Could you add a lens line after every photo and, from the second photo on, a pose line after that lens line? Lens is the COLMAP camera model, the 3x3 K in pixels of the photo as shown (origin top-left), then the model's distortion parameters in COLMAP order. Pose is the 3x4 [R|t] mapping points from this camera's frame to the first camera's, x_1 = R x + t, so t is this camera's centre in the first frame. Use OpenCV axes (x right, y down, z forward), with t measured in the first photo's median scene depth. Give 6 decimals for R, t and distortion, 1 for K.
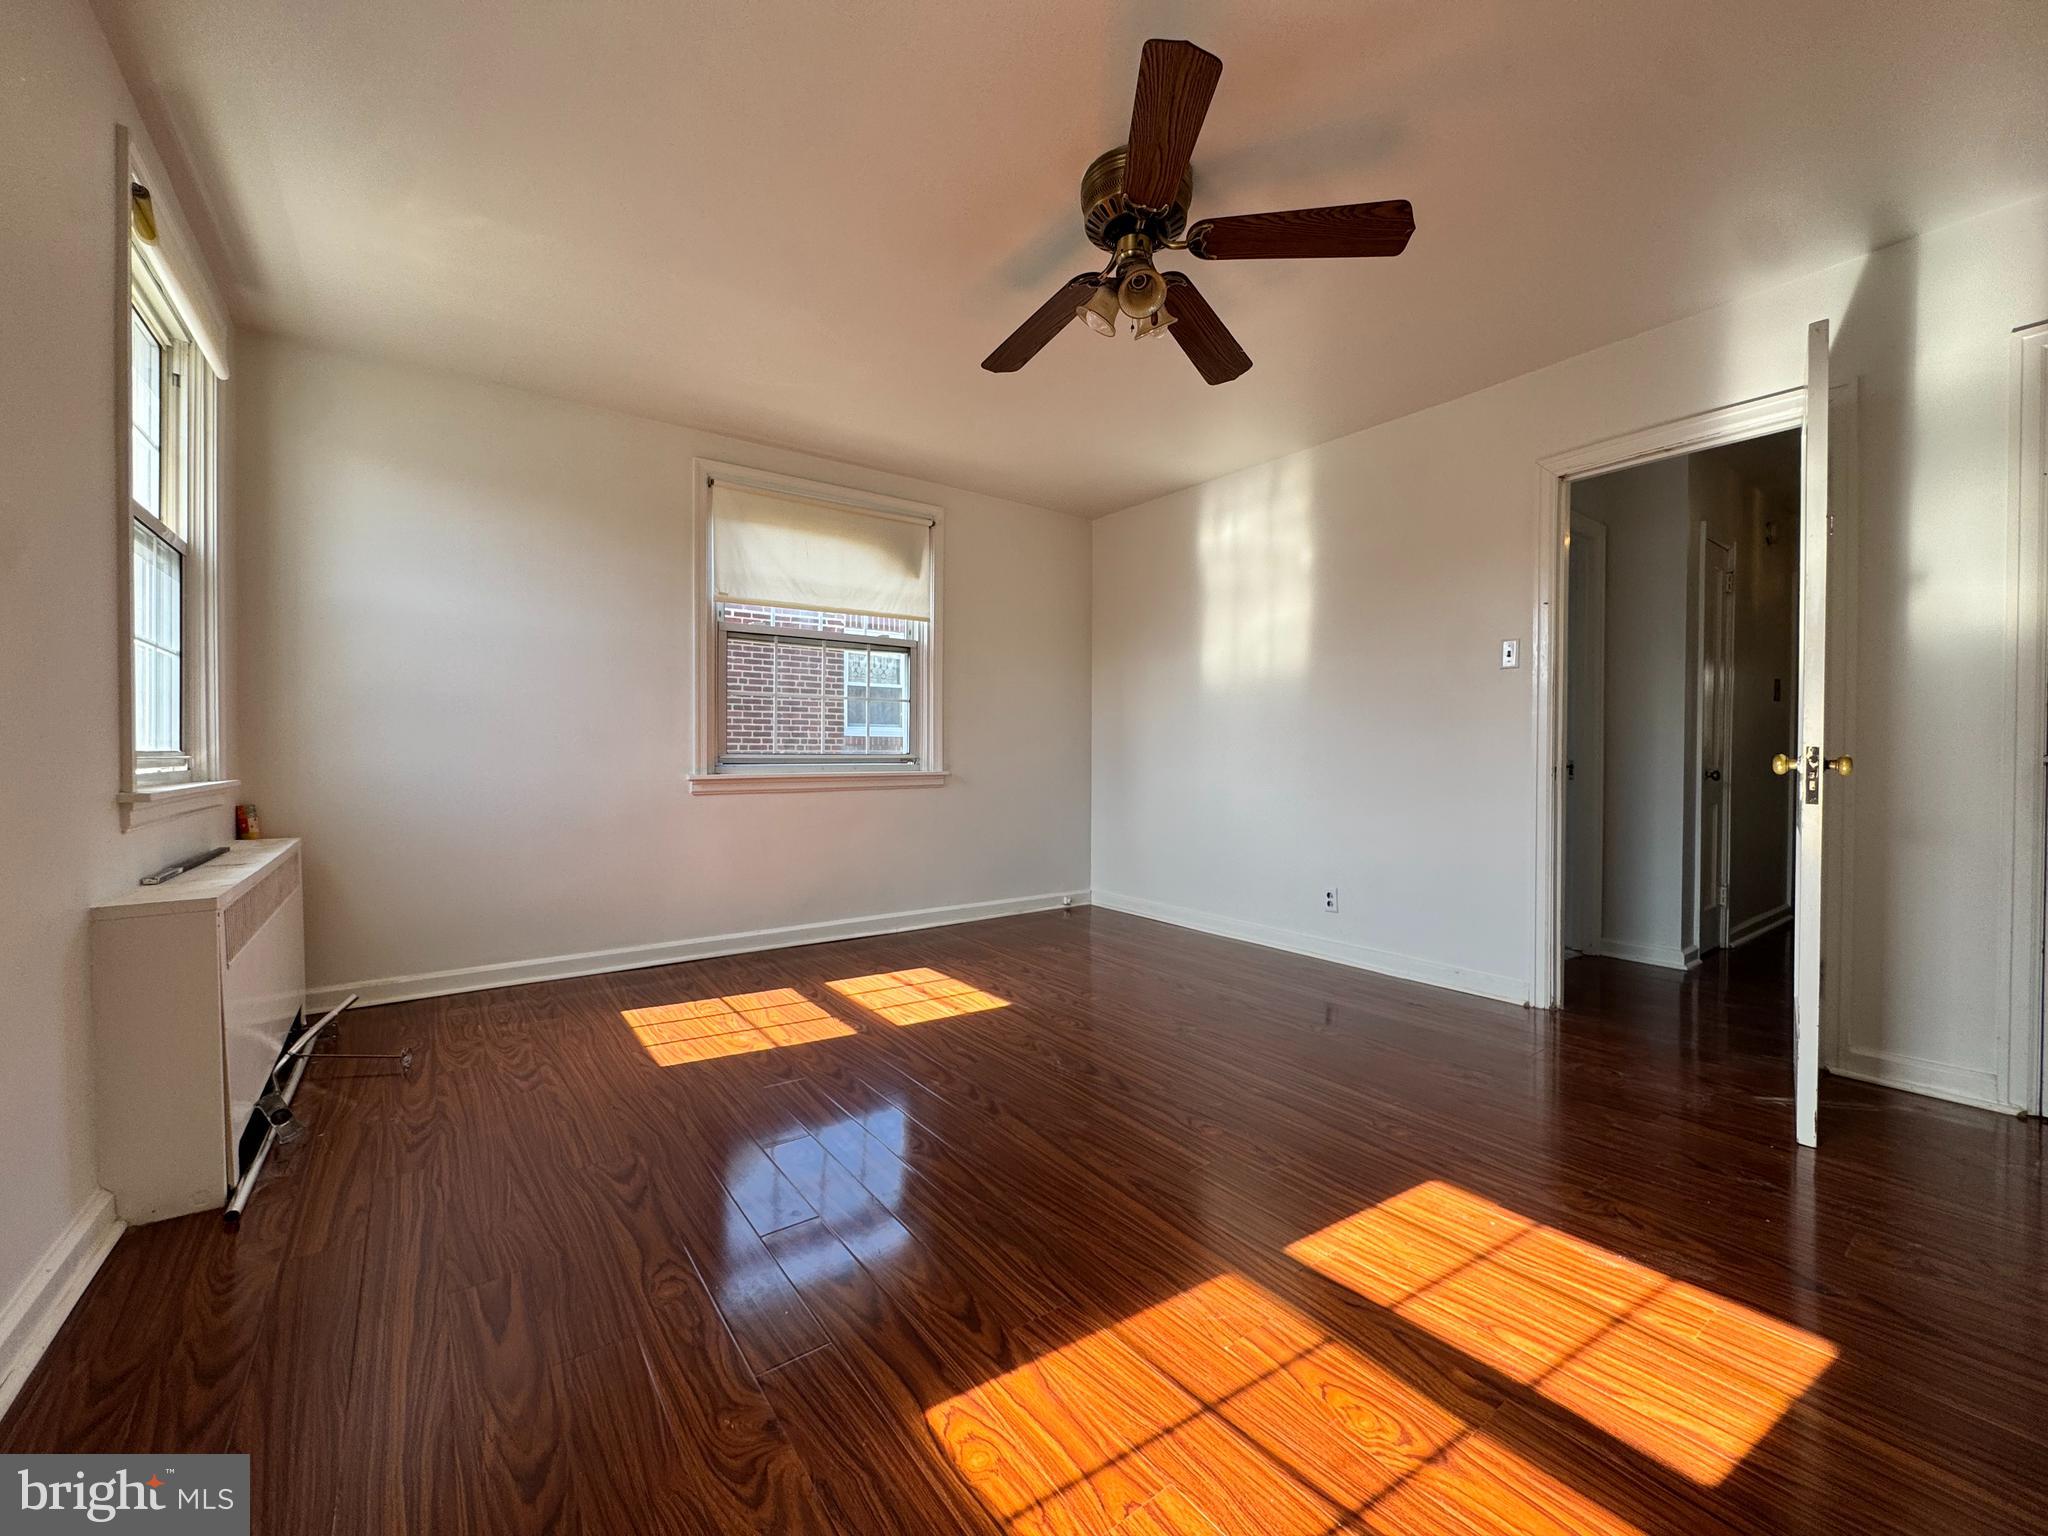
lens RADIAL K [[812.8, 0, 1023.2], [0, 812.8, 764.5], [0, 0, 1]] dist [-0.003080, -0.000294]
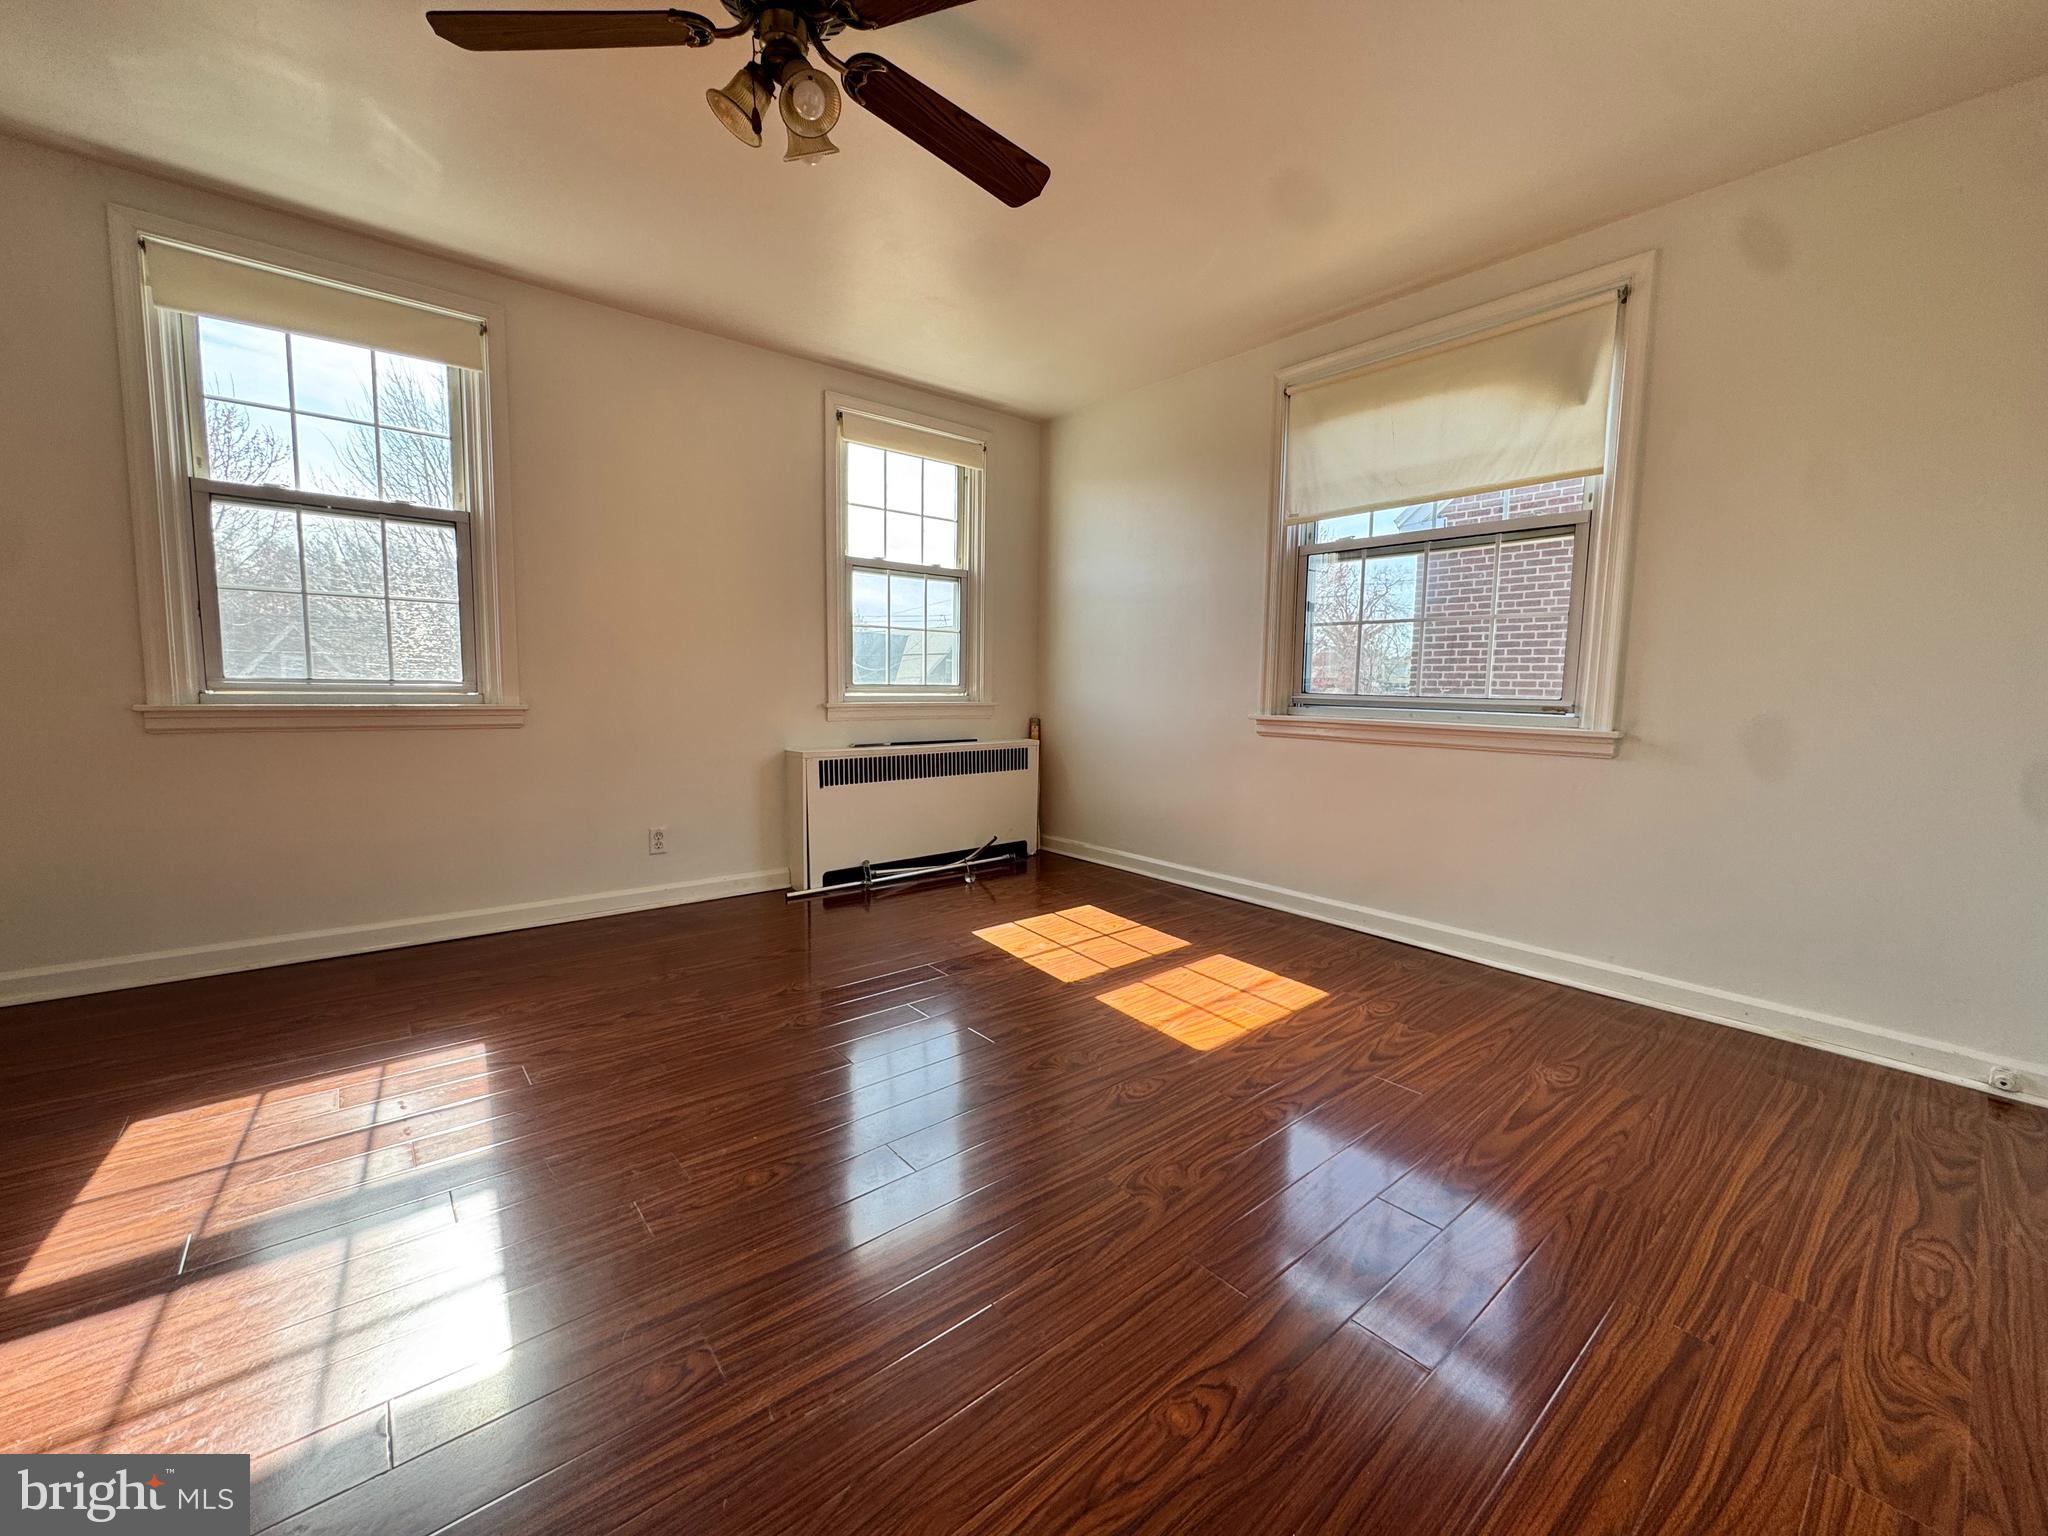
lens RADIAL K [[812.8, 0, 1023.2], [0, 812.8, 764.5], [0, 0, 1]] dist [-0.003080, -0.000294]
pose [[0.064507, 0.101347, -0.992758, 0.607791], [-0.027567, 0.994631, 0.099747, -0.018898], [0.997536, 0.020933, 0.066954, 0.736198]]
